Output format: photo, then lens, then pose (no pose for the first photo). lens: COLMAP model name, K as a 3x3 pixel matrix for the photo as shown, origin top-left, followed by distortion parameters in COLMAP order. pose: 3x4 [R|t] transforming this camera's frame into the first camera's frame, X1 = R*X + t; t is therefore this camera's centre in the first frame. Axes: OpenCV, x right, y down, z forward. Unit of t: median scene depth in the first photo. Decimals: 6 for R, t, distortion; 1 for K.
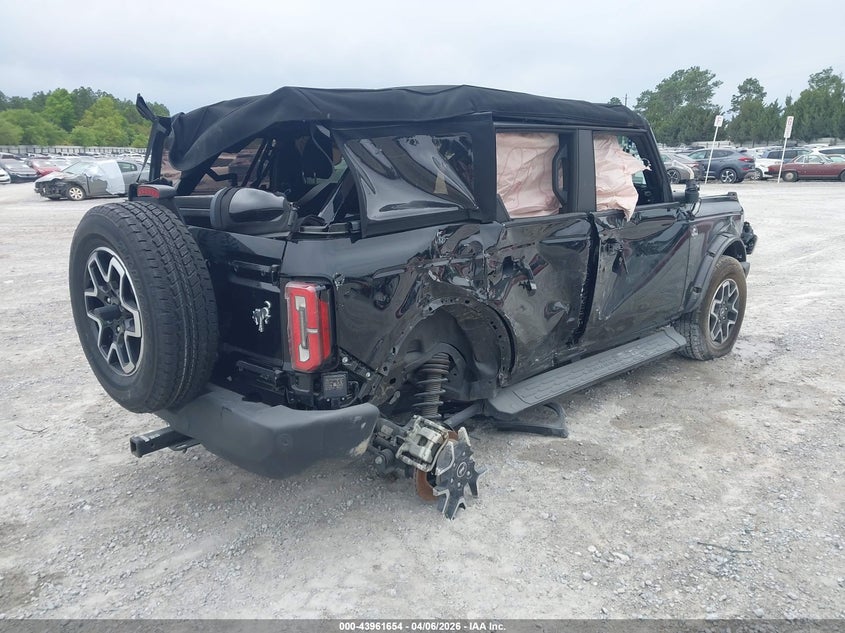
lens RADIAL K [[660.8, 0, 422.5], [0, 660.8, 316.5], [0, 0, 1]] dist [0.003966, 0.001523]
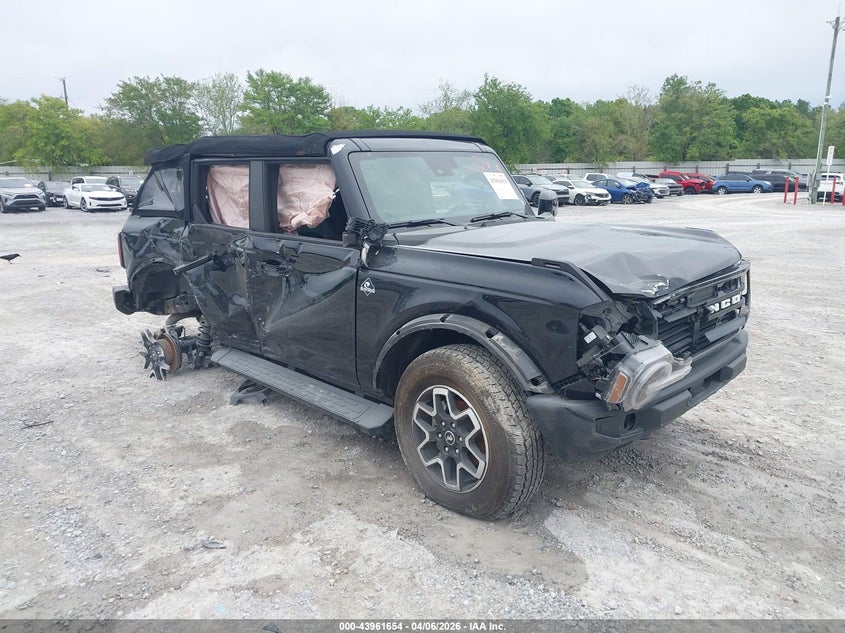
lens RADIAL K [[660.8, 0, 422.5], [0, 660.8, 316.5], [0, 0, 1]] dist [0.003966, 0.001523]
pose [[0.043077, 0.237136, -0.970521, 1.247795], [-0.247807, 0.943602, 0.219559, -0.298365], [0.967851, 0.231044, 0.099411, 1.066351]]
